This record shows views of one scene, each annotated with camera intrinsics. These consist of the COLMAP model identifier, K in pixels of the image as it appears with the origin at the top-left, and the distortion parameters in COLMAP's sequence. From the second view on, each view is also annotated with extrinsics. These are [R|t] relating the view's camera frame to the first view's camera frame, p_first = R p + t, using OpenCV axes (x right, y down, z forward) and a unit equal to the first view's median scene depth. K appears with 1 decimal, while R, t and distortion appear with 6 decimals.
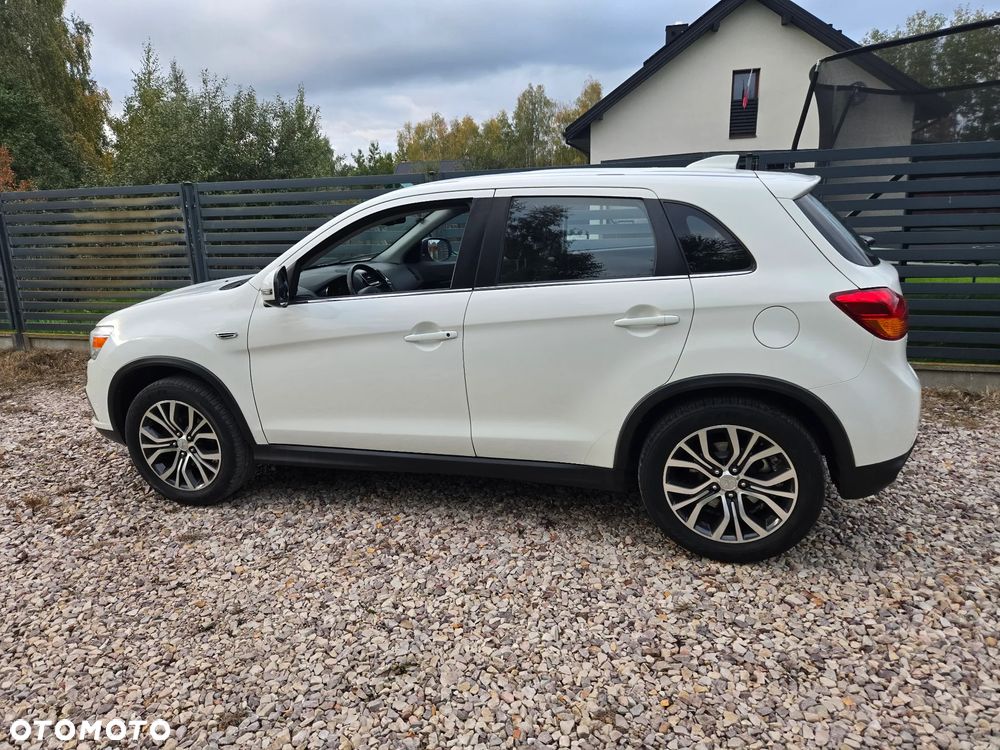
lens RADIAL K [[680.4, 0, 485.4], [0, 680.4, 353.5], [0, 0, 1]] dist [0.057218, -0.049026]
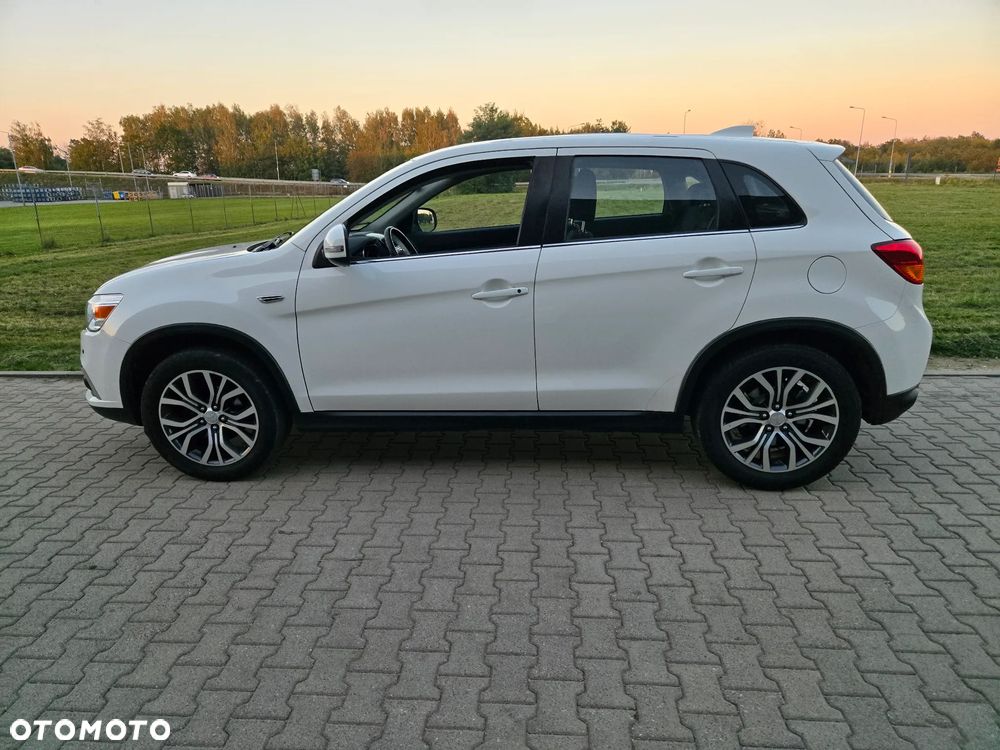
lens RADIAL K [[680.4, 0, 492.8], [0, 680.4, 366.8], [0, 0, 1]] dist [0.057218, -0.049026]
pose [[0.977624, -0.036533, 0.207163, -0.311241], [0.030210, 0.998979, 0.033605, 0.051344], [-0.208179, -0.026595, 0.977729, 0.004400]]
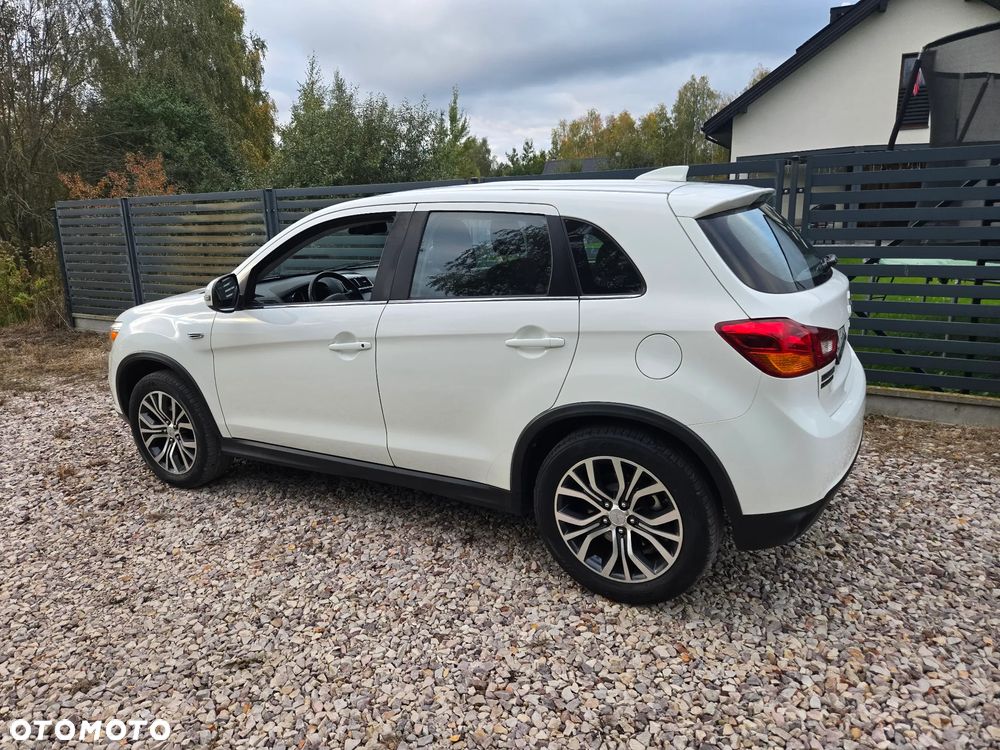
lens RADIAL K [[680.4, 0, 483.4], [0, 680.4, 352.0], [0, 0, 1]] dist [0.057218, -0.049026]
pose [[0.973885, 0.049077, -0.221672, 0.350449], [-0.048626, 0.998789, 0.007497, -0.034423], [0.221772, 0.003478, 0.975092, 0.040044]]
